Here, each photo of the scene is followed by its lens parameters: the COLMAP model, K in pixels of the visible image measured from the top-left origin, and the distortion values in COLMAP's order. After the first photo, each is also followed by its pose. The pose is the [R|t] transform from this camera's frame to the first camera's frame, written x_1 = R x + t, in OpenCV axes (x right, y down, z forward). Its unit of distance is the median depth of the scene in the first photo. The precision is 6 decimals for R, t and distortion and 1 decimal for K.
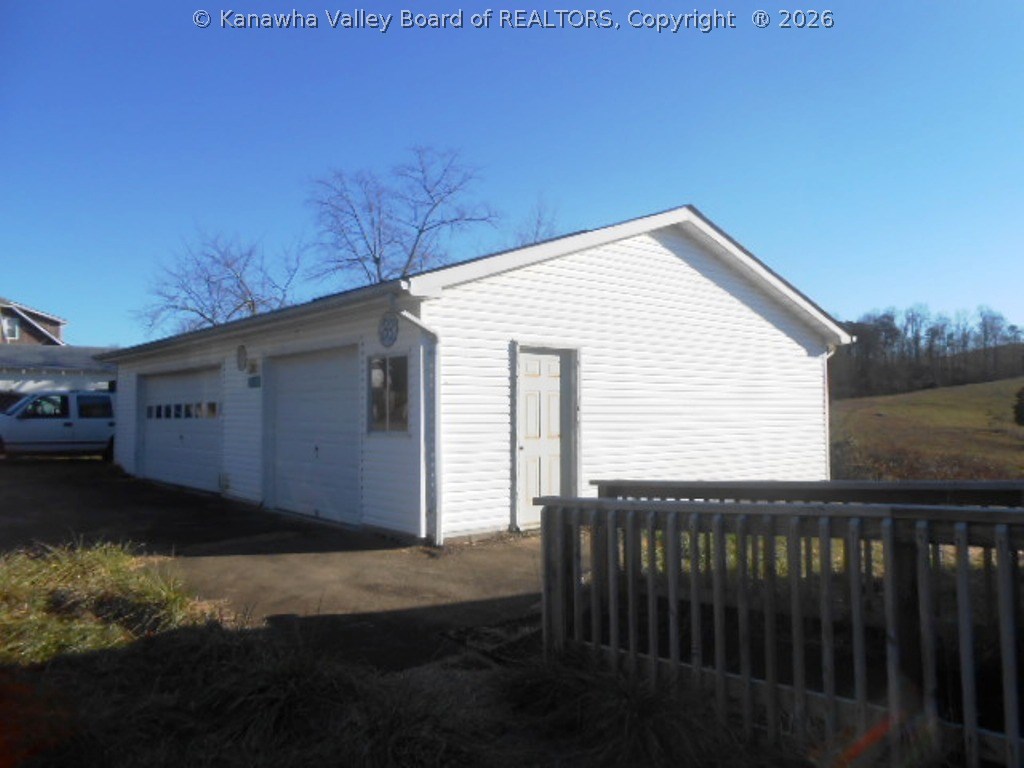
lens RADIAL K [[789.1, 0, 512.0], [0, 789.1, 384.0], [0, 0, 1]] dist [-0.026425, -0.004110]
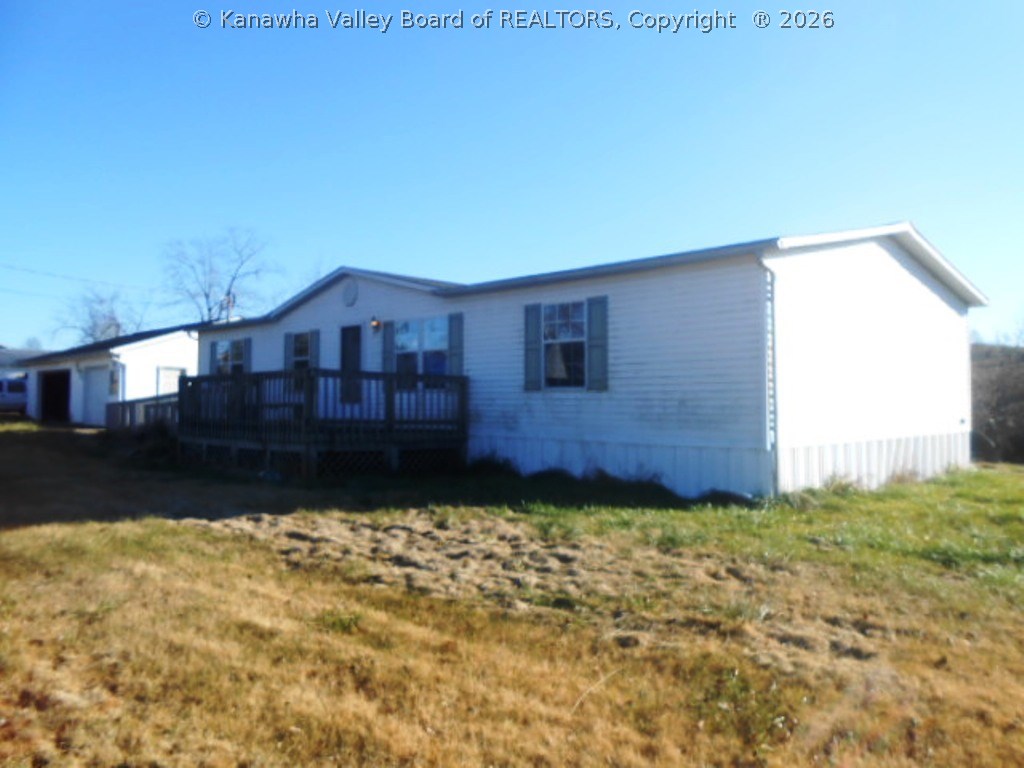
lens RADIAL K [[789.1, 0, 512.0], [0, 789.1, 384.0], [0, 0, 1]] dist [-0.026425, -0.004110]
pose [[0.996523, 0.016704, 0.081623, 0.888361], [-0.017706, 0.999776, 0.011576, -0.038136], [-0.081411, -0.012981, 0.996596, -1.713221]]
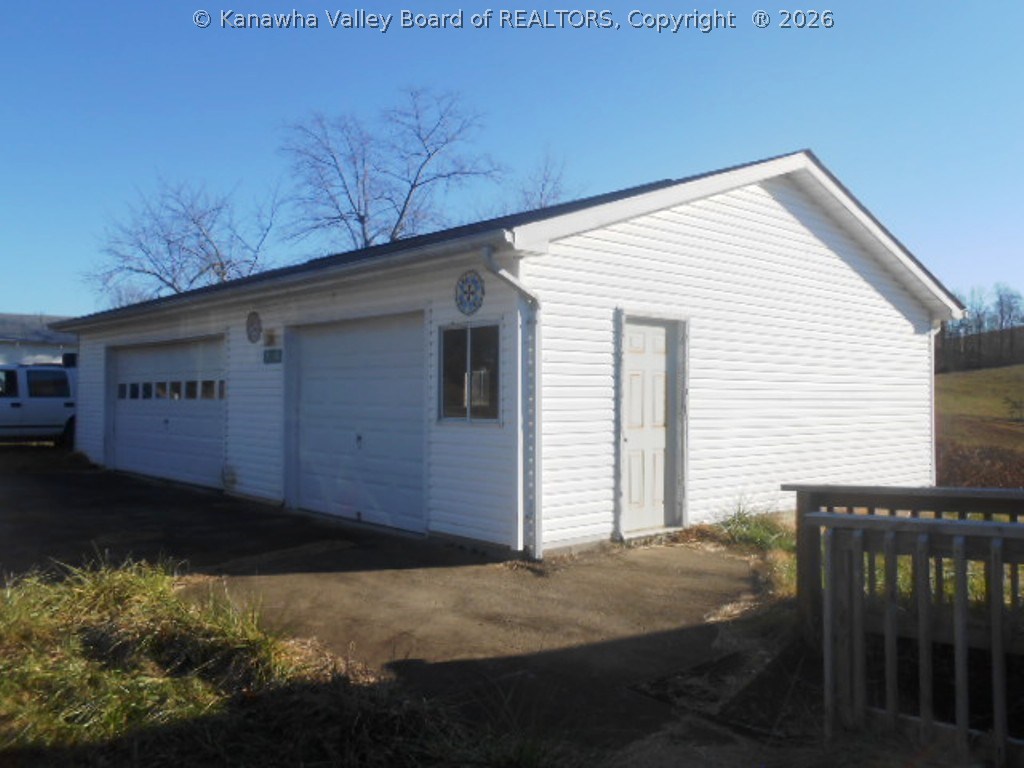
lens RADIAL K [[872.5, 0, 512.0], [0, 872.5, 384.0], [0, 0, 1]] dist [-0.015551, -0.002648]
pose [[0.999317, 0.009921, 0.035583, -0.110170], [-0.010777, 0.999656, 0.023924, 0.002076], [-0.035333, -0.024291, 0.999080, 0.077829]]
